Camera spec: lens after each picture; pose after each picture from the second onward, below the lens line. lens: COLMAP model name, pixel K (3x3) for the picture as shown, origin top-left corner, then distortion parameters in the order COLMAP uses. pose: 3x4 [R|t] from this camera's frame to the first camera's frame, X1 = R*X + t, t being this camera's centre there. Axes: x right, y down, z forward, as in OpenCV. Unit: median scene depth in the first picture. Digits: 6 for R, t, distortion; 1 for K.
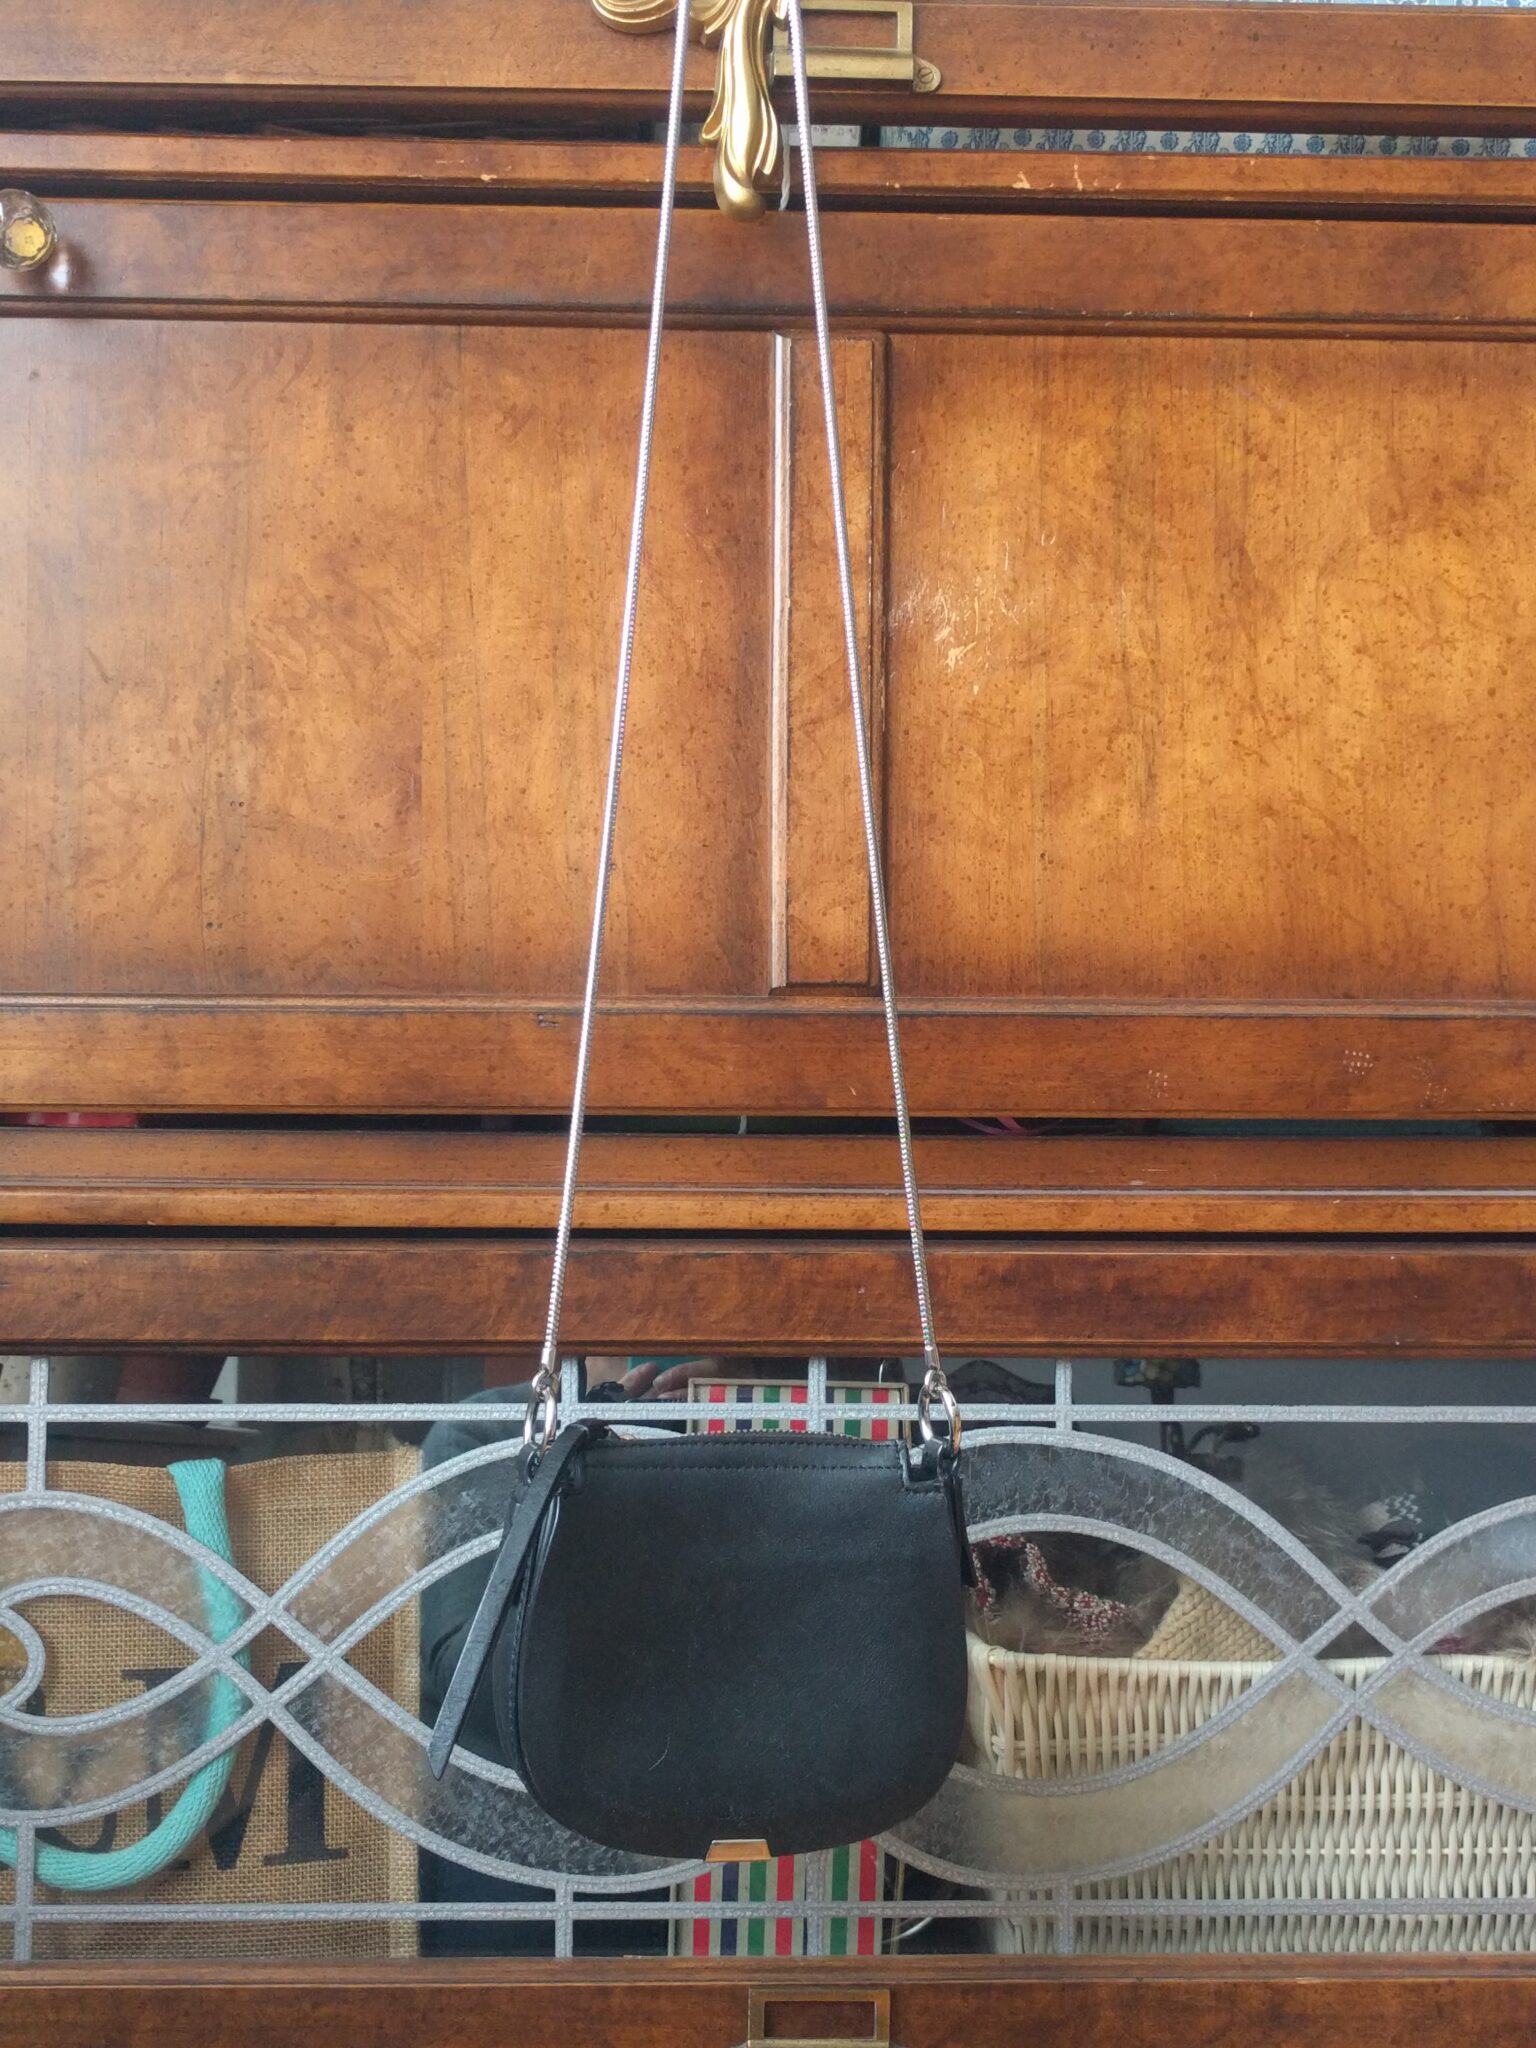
lens RADIAL K [[2513.7, 0, 768.0], [0, 2513.7, 1024.0], [0, 0, 1]] dist [0.105184, -0.573972]
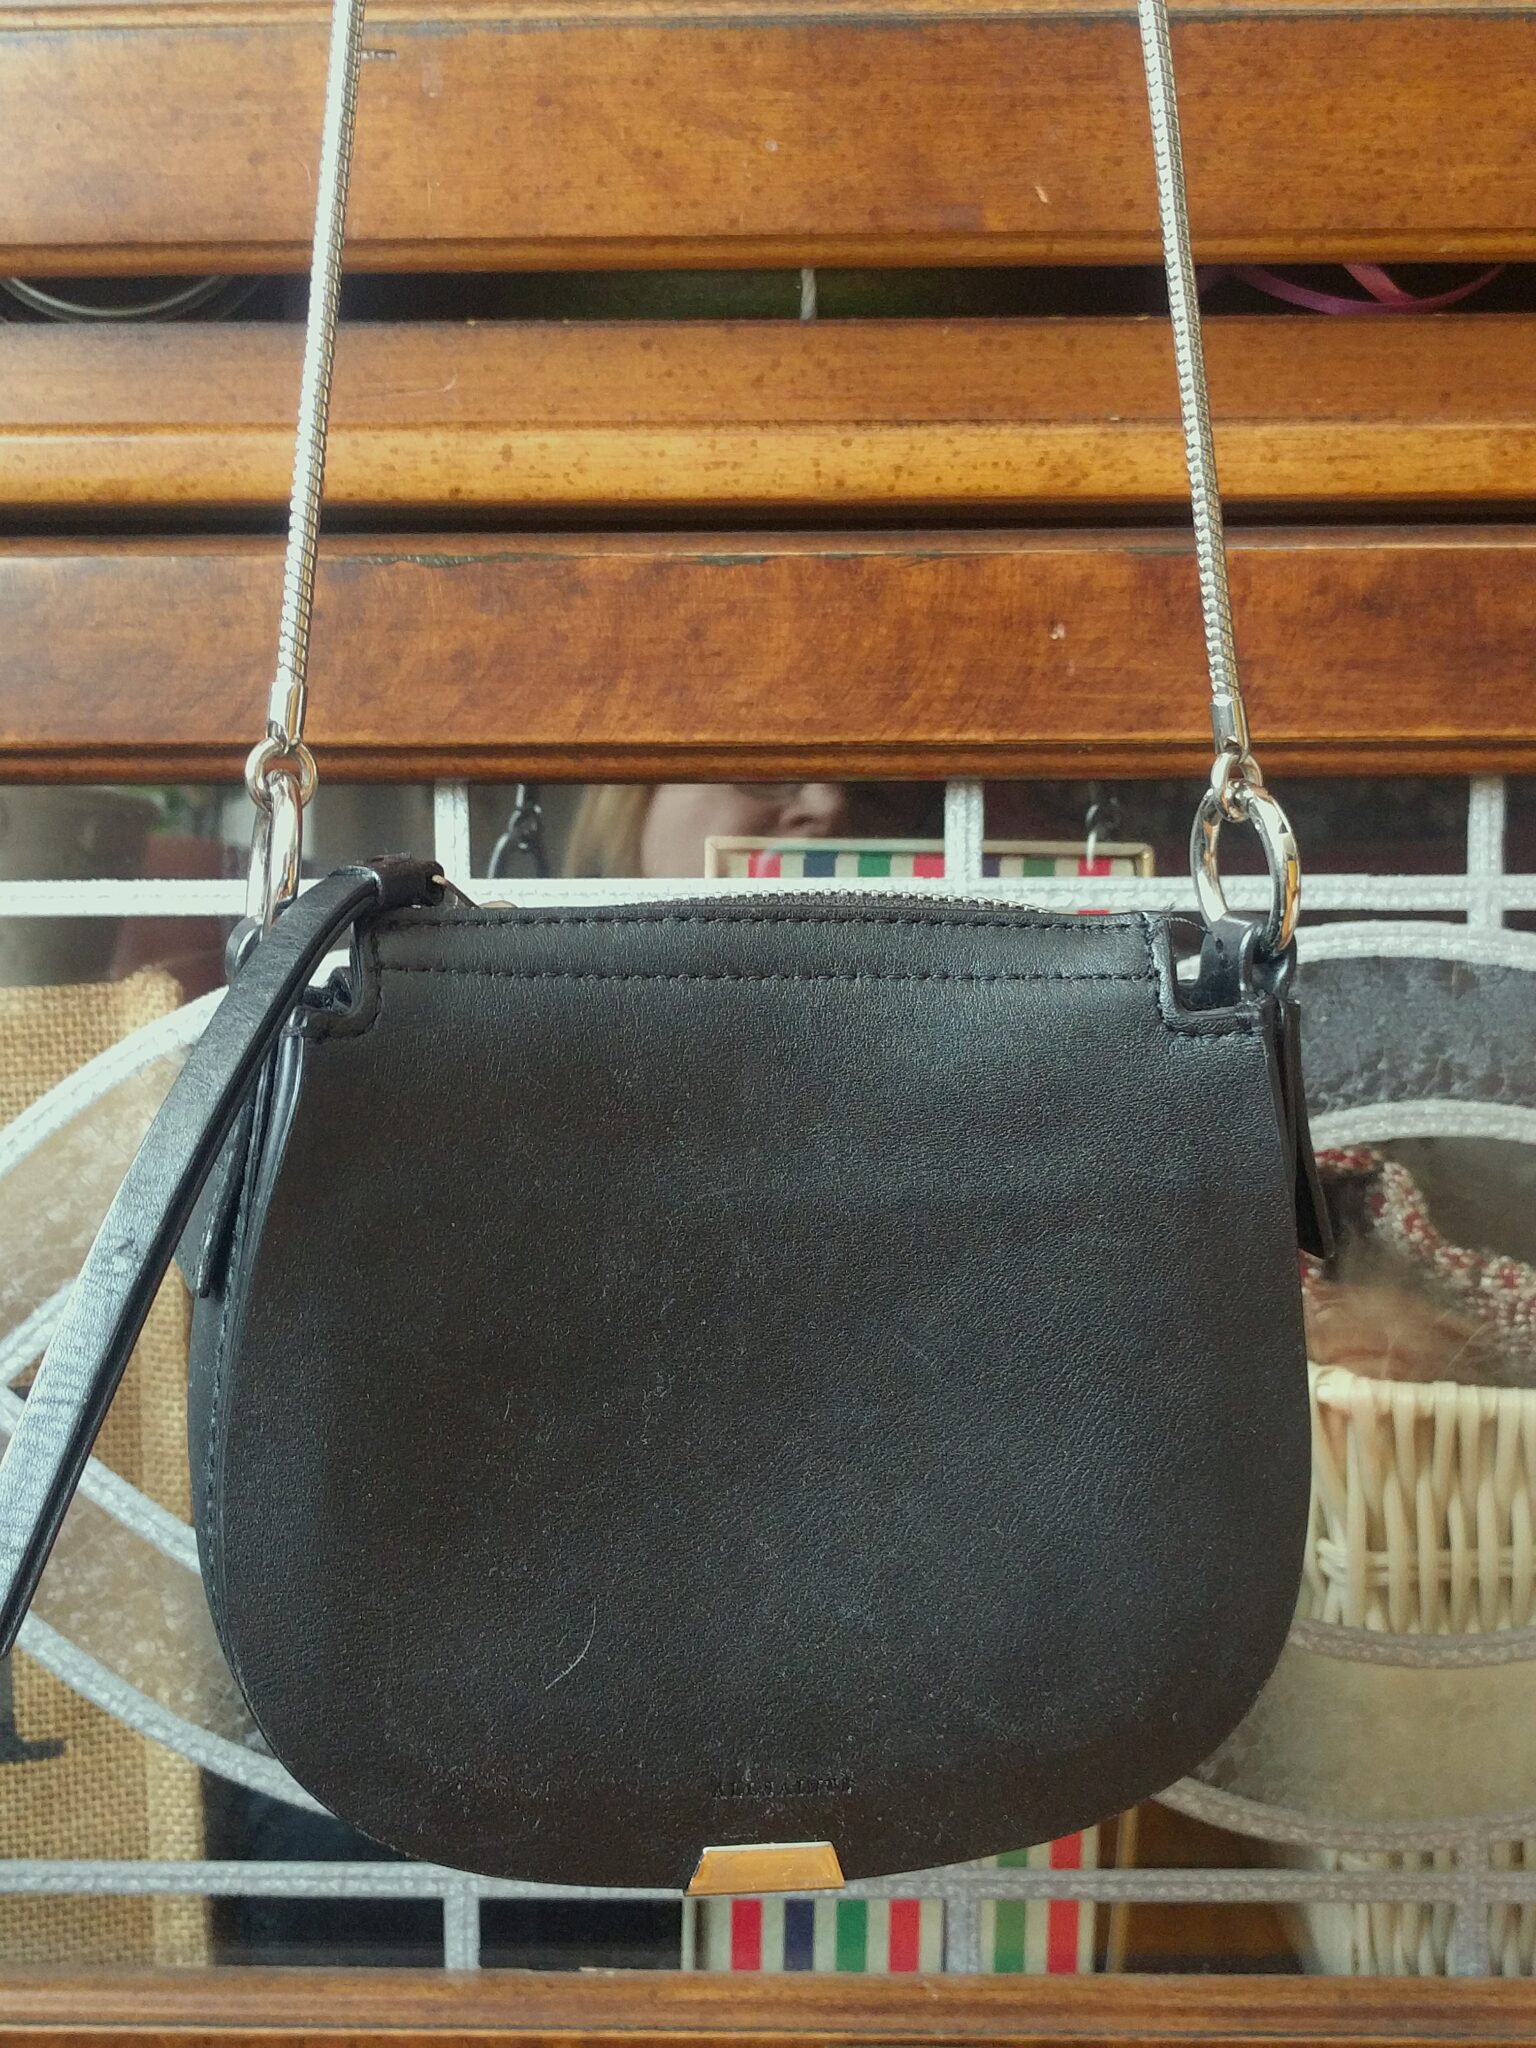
lens RADIAL K [[2688.1, 0, 768.0], [0, 2688.1, 1024.0], [0, 0, 1]] dist [0.035535, -0.043625]
pose [[0.997748, -0.003908, -0.066960, 0.016569], [0.013561, 0.989439, 0.144312, 0.104991], [0.065689, -0.144895, 0.987264, 0.492720]]
